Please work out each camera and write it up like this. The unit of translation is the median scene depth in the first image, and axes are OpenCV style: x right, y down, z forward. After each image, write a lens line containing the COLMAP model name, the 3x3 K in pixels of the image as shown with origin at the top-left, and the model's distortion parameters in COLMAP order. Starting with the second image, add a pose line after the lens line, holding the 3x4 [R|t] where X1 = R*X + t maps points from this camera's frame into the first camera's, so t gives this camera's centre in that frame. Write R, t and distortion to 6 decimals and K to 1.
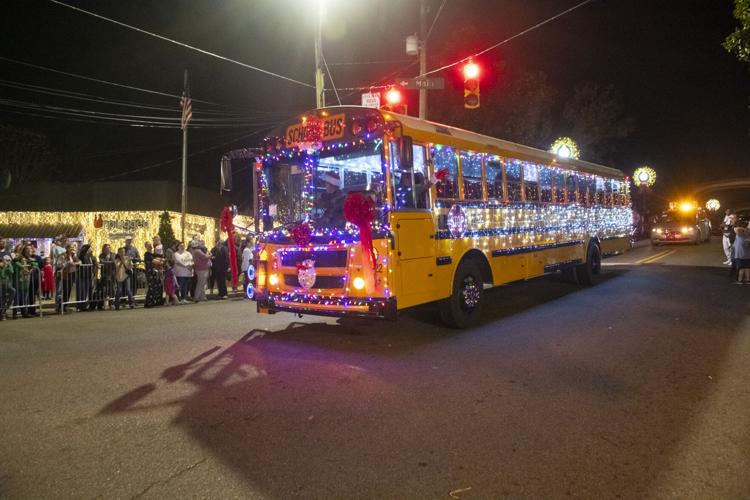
lens RADIAL K [[520.3, 0, 375.0], [0, 520.3, 250.0], [0, 0, 1]] dist [-0.051505, -0.000732]
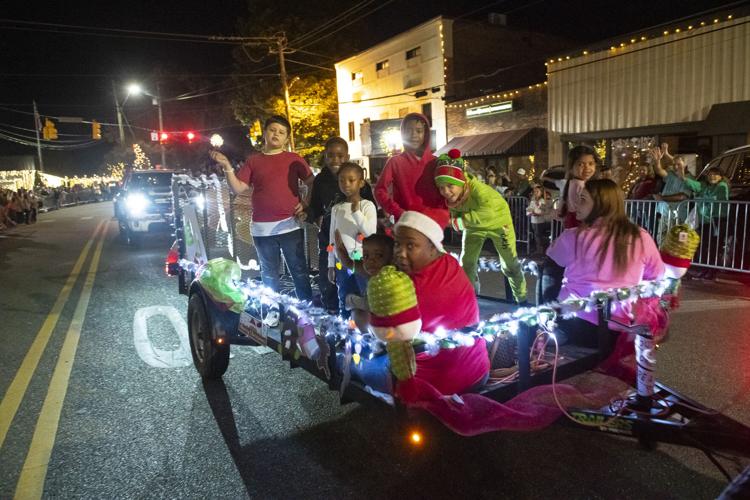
lens RADIAL K [[520.3, 0, 375.0], [0, 520.3, 250.0], [0, 0, 1]] dist [-0.051505, -0.000732]
pose [[0.813110, -0.123809, 0.568792, -0.640282], [0.040084, 0.986709, 0.157476, -0.033125], [-0.580729, -0.105246, 0.807265, -1.947992]]
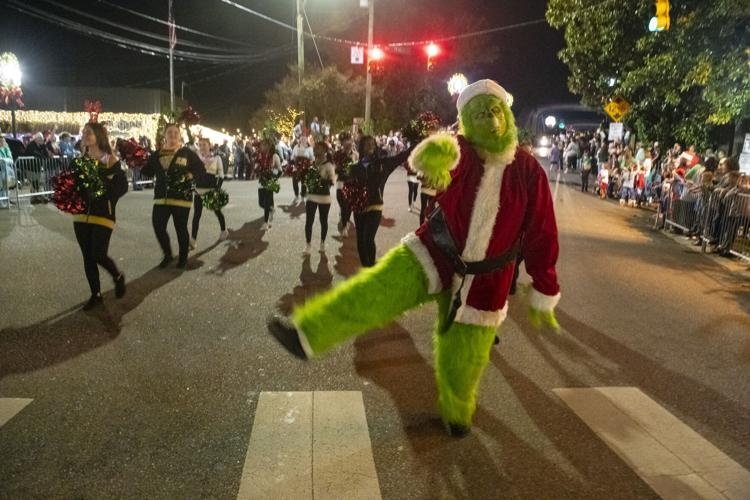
lens RADIAL K [[520.3, 0, 375.0], [0, 520.3, 250.0], [0, 0, 1]] dist [-0.051505, -0.000732]
pose [[0.965195, -0.020697, 0.260709, -0.303570], [-0.027146, 0.983551, 0.178581, 0.013548], [-0.260117, -0.179443, 0.948757, -0.482530]]
